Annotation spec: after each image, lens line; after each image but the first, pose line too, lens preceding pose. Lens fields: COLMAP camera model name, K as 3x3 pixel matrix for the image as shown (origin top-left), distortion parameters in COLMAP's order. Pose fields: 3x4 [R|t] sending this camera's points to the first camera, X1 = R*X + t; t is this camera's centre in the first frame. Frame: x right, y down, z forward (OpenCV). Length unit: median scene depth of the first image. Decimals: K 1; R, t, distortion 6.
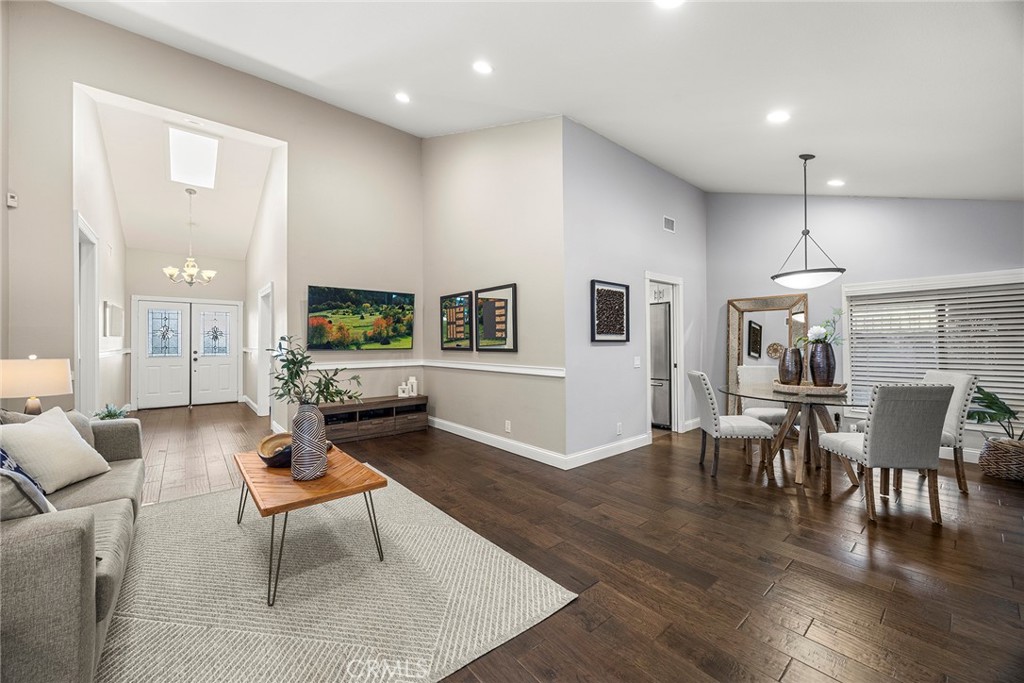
lens RADIAL K [[391.9, 0, 512.0], [0, 391.9, 341.5], [0, 0, 1]] dist [-0.001694, -0.000257]
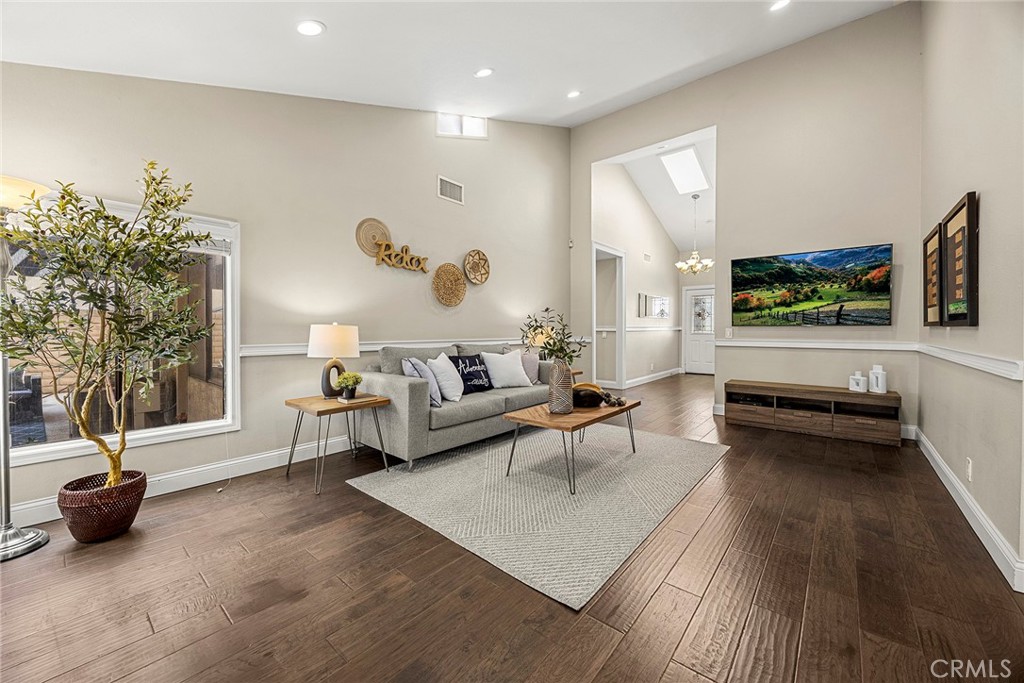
lens RADIAL K [[395.1, 0, 514.0], [0, 395.1, 337.0], [0, 0, 1]] dist [-0.003524, -0.000461]
pose [[0.161947, 0.024304, -0.986500, 0.355368], [0.003488, 0.999676, 0.025202, 0.022629], [0.986793, -0.007523, 0.161809, 0.278815]]
